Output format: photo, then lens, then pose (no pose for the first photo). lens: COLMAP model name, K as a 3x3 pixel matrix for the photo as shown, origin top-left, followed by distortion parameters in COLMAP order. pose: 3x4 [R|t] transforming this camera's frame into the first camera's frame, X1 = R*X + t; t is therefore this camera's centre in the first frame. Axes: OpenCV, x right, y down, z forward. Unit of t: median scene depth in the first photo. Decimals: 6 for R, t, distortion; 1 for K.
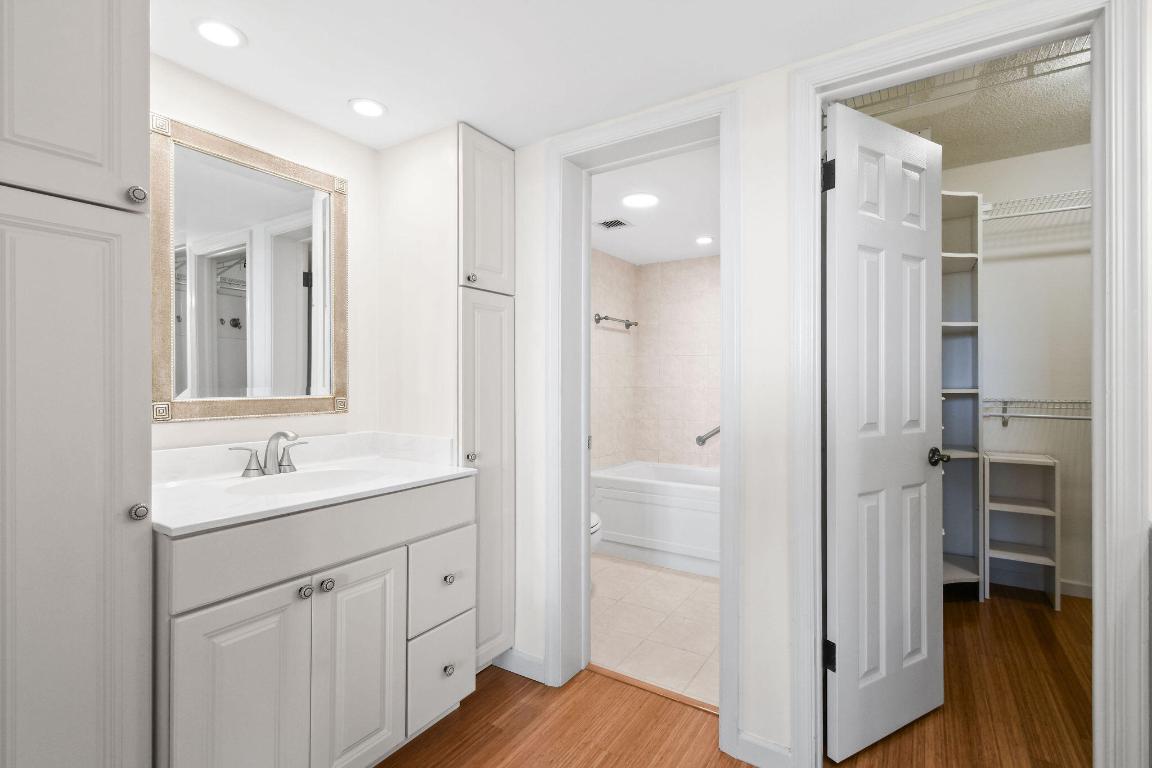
lens RADIAL K [[532.0, 0, 588.2], [0, 532.0, 388.3], [0, 0, 1]] dist [-0.000237, -0.000508]
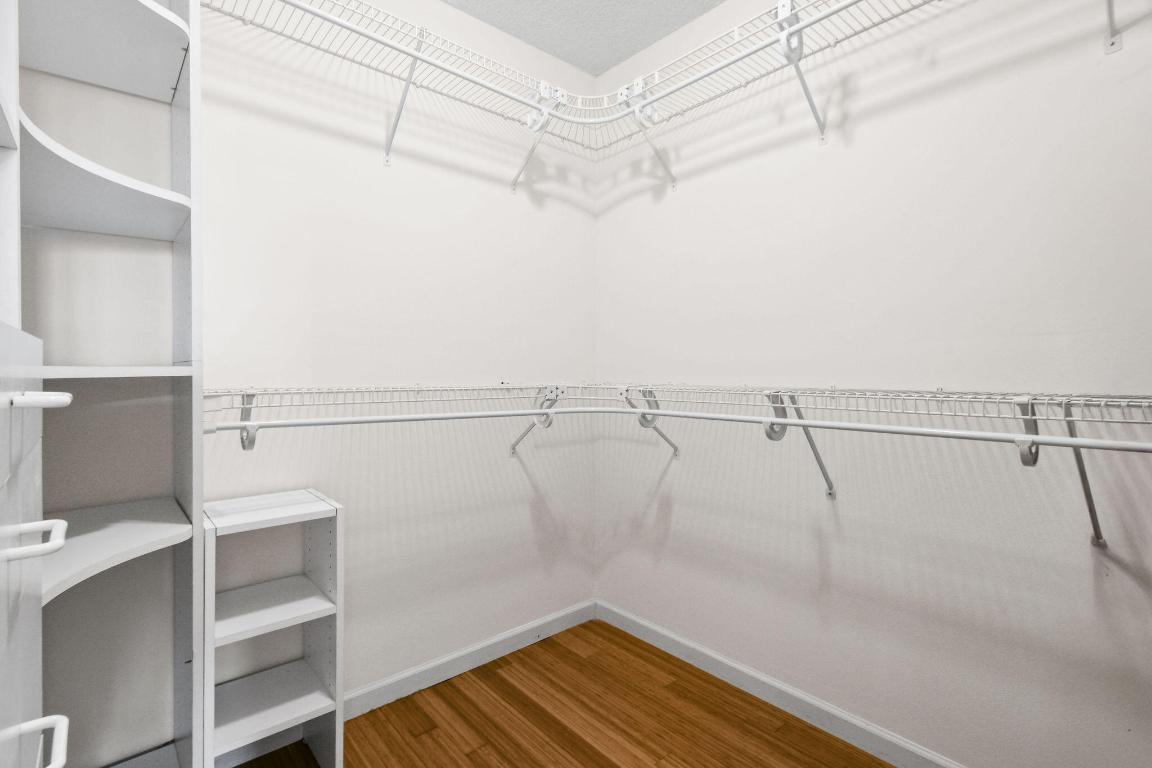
lens RADIAL K [[529.8, 0, 575.3], [0, 529.8, 372.3], [0, 0, 1]] dist [0.004409, 0.000140]
pose [[0.288544, -0.001708, 0.957465, 0.630524], [0.014393, 0.999893, -0.002554, 0.015879], [-0.957359, 0.014517, 0.288537, 0.879510]]
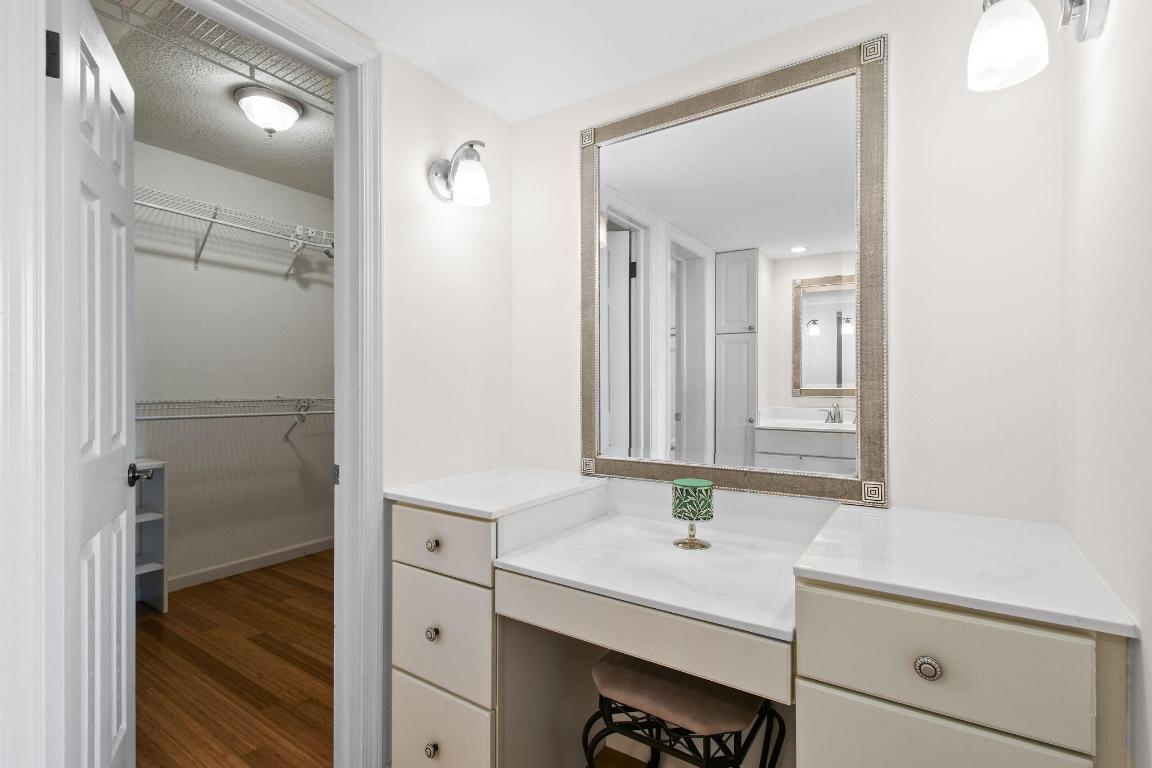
lens RADIAL K [[528.8, 0, 593.6], [0, 528.8, 383.2], [0, 0, 1]] dist [-0.020610, -0.000025]
pose [[0.013406, -0.002546, 0.999907, -0.108508], [0.012811, 0.999915, 0.002374, -0.003133], [-0.999828, 0.012778, 0.013437, 0.262258]]
